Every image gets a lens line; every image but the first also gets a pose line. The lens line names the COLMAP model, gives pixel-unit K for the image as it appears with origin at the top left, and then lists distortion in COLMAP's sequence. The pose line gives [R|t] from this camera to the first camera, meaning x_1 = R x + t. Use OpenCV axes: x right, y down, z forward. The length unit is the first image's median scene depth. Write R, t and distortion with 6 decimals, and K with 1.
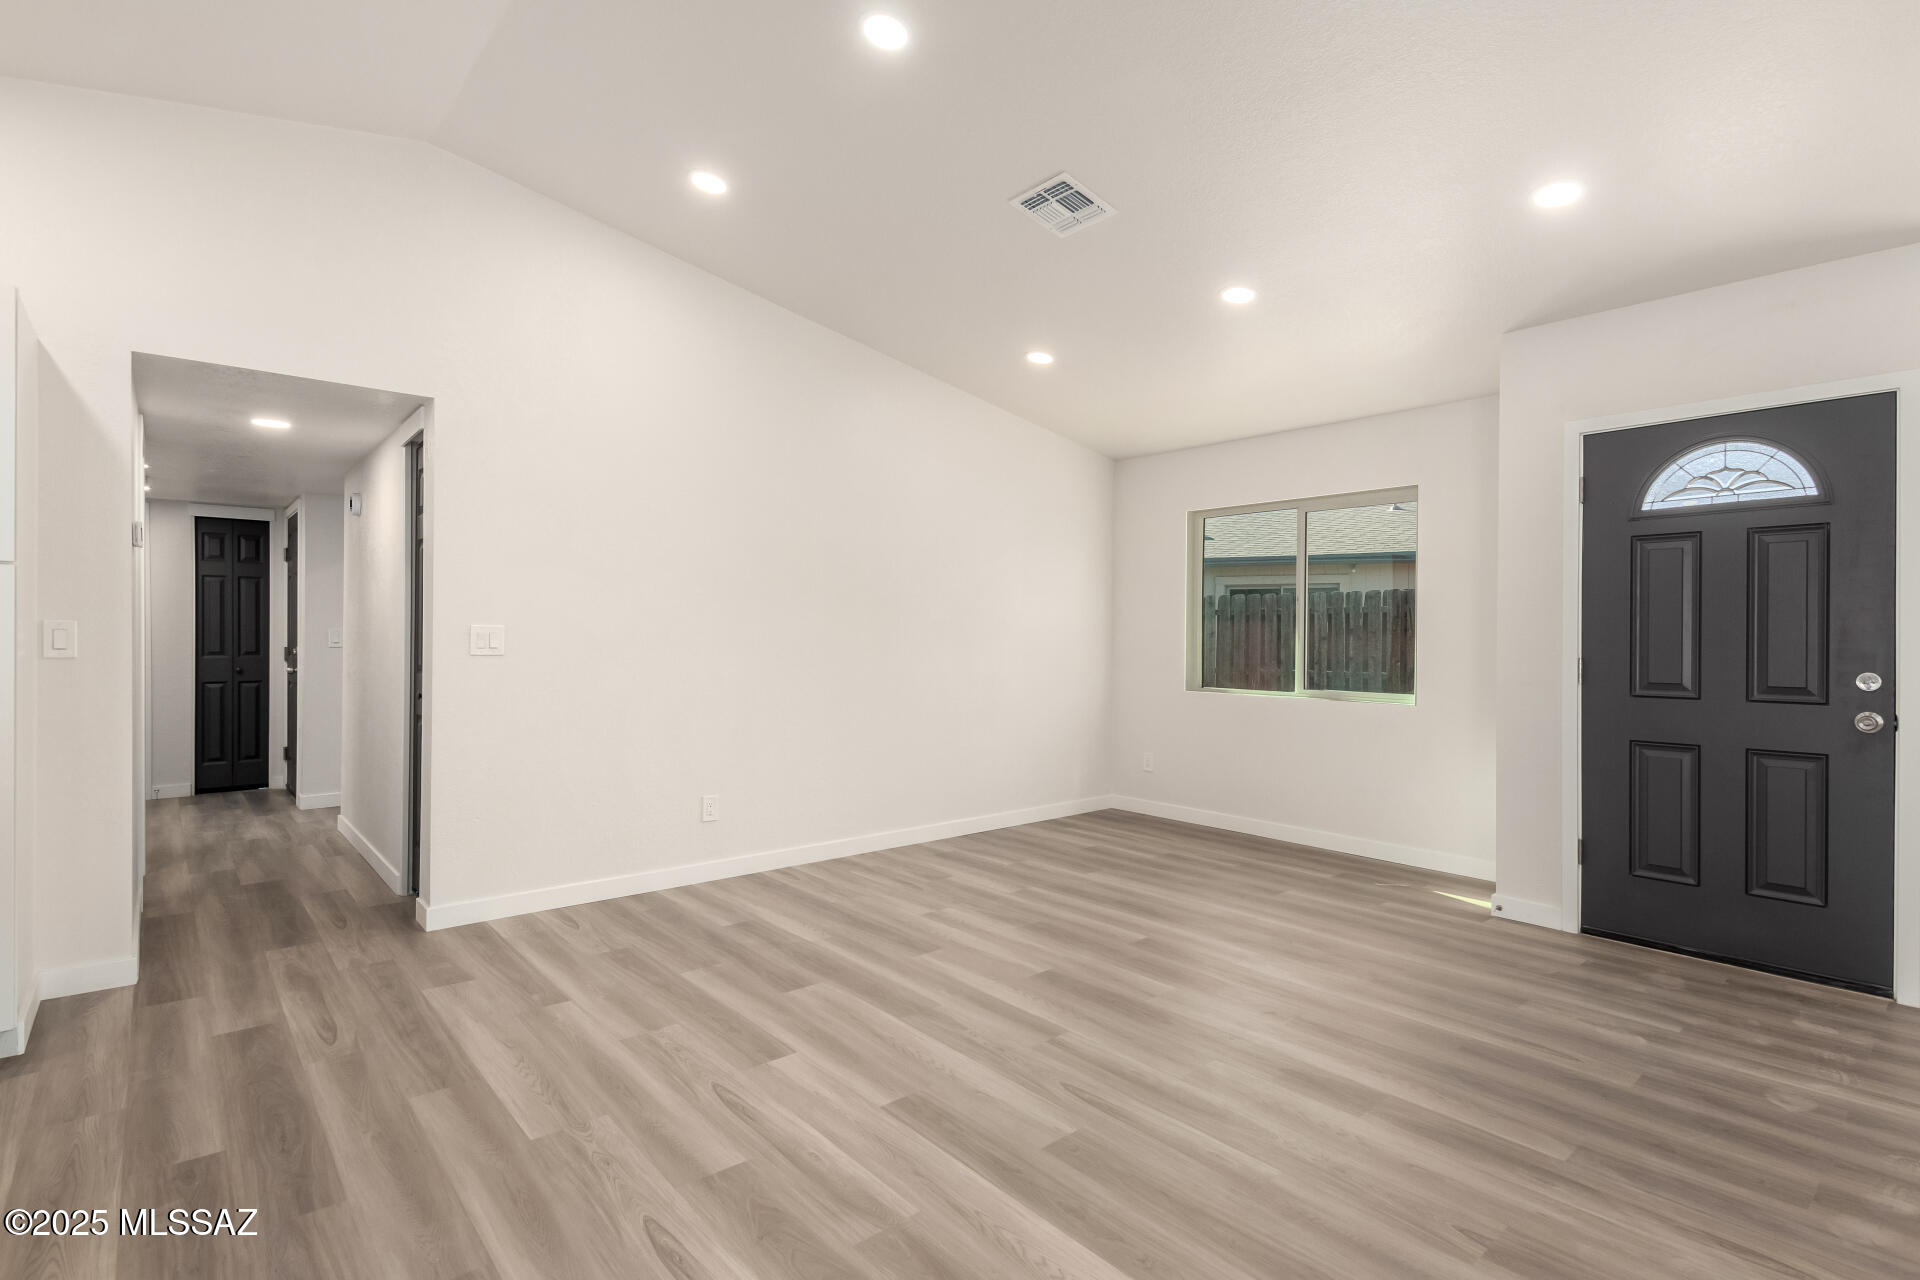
lens RADIAL K [[925.0, 0, 981.3], [0, 925.0, 632.3], [0, 0, 1]] dist [0.012302, -0.004921]
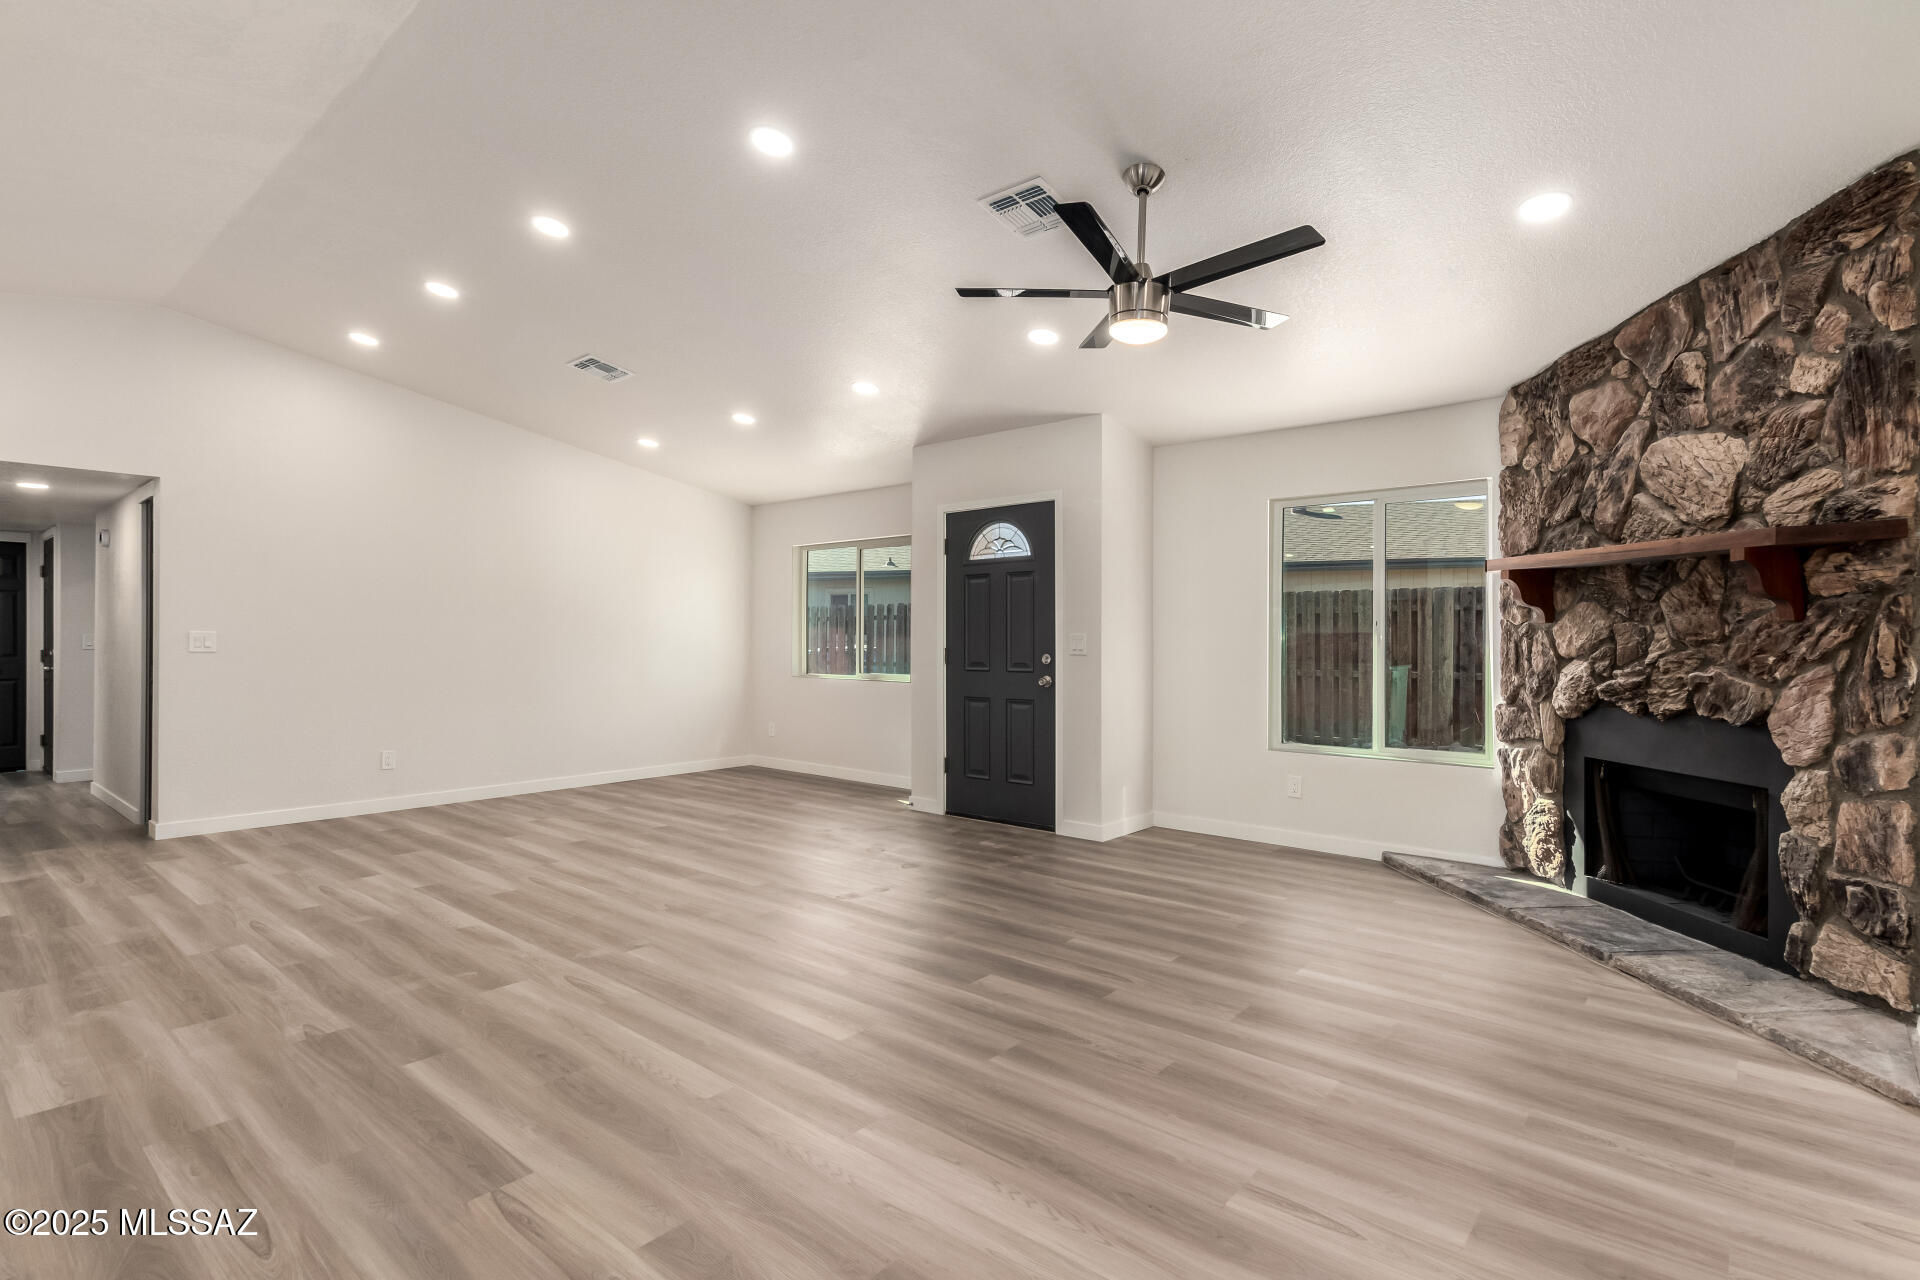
lens RADIAL K [[925.0, 0, 981.3], [0, 925.0, 632.3], [0, 0, 1]] dist [0.012302, -0.004921]
pose [[0.988628, -0.004777, 0.150306, 0.522298], [0.005031, 0.999986, -0.001311, 0.002196], [-0.150298, 0.002052, 0.988639, -0.719875]]
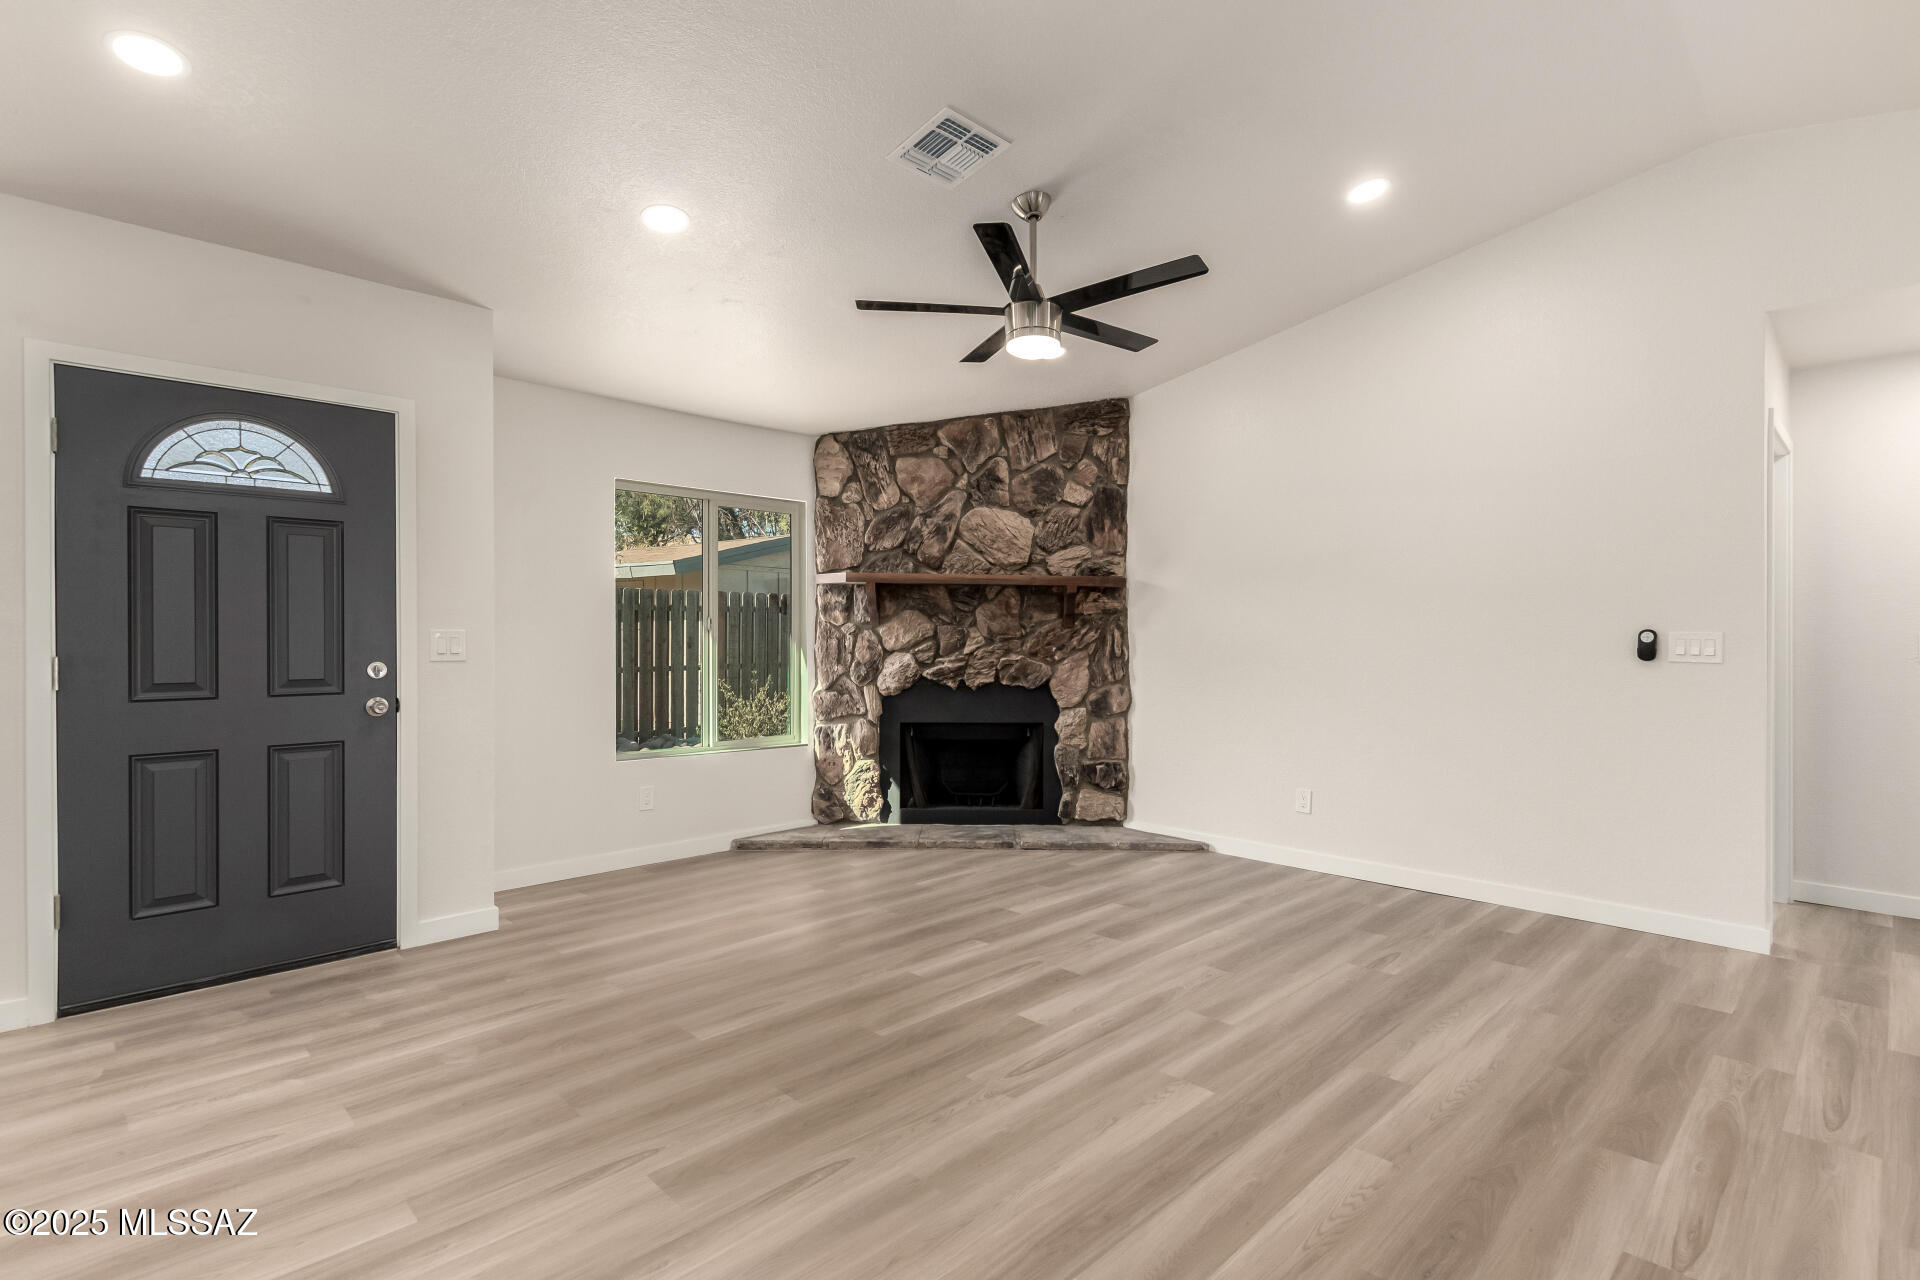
lens RADIAL K [[925.0, 0, 981.3], [0, 925.0, 632.3], [0, 0, 1]] dist [0.012302, -0.004921]
pose [[-0.068135, -0.002537, 0.997673, -0.185057], [-0.007304, 0.999971, 0.002044, 0.000528], [-0.997649, -0.007148, -0.068152, 0.333962]]
